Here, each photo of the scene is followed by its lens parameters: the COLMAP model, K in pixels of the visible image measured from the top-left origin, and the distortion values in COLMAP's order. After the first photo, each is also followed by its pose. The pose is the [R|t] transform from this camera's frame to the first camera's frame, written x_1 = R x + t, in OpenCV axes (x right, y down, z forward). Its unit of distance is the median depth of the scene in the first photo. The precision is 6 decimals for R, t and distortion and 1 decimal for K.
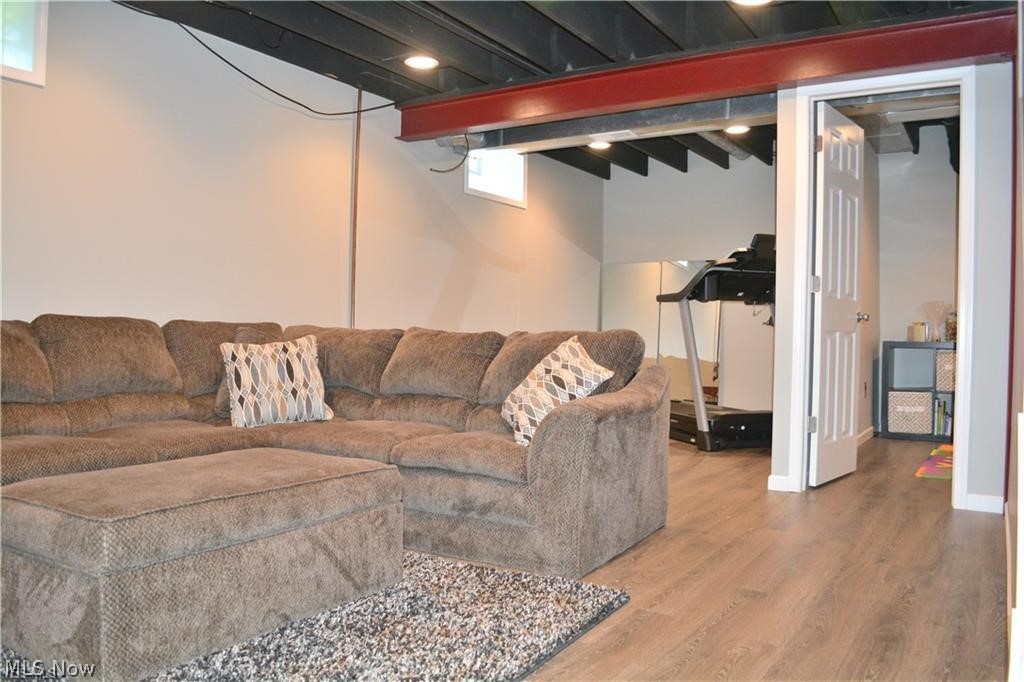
lens RADIAL K [[814.1, 0, 512.0], [0, 814.1, 341.0], [0, 0, 1]] dist [-0.071769, 0.000720]
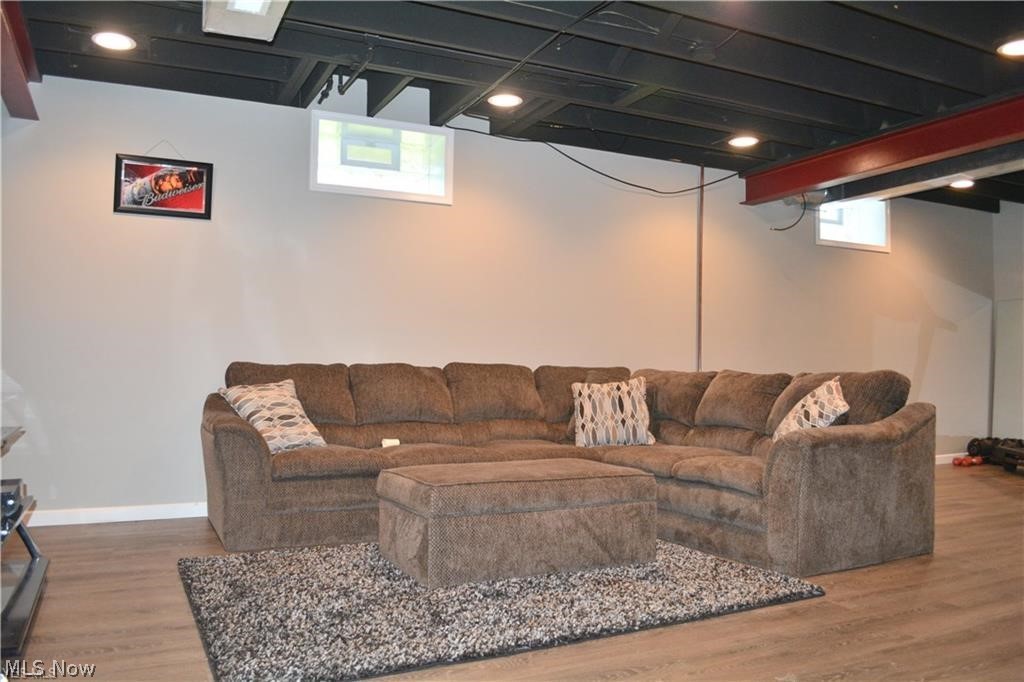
lens RADIAL K [[814.1, 0, 512.0], [0, 814.1, 341.0], [0, 0, 1]] dist [-0.071769, 0.000720]
pose [[0.851500, -0.025153, -0.523751, 0.261728], [-0.002896, 0.998608, -0.052667, 0.004612], [0.524347, 0.046363, 0.850242, -0.190180]]
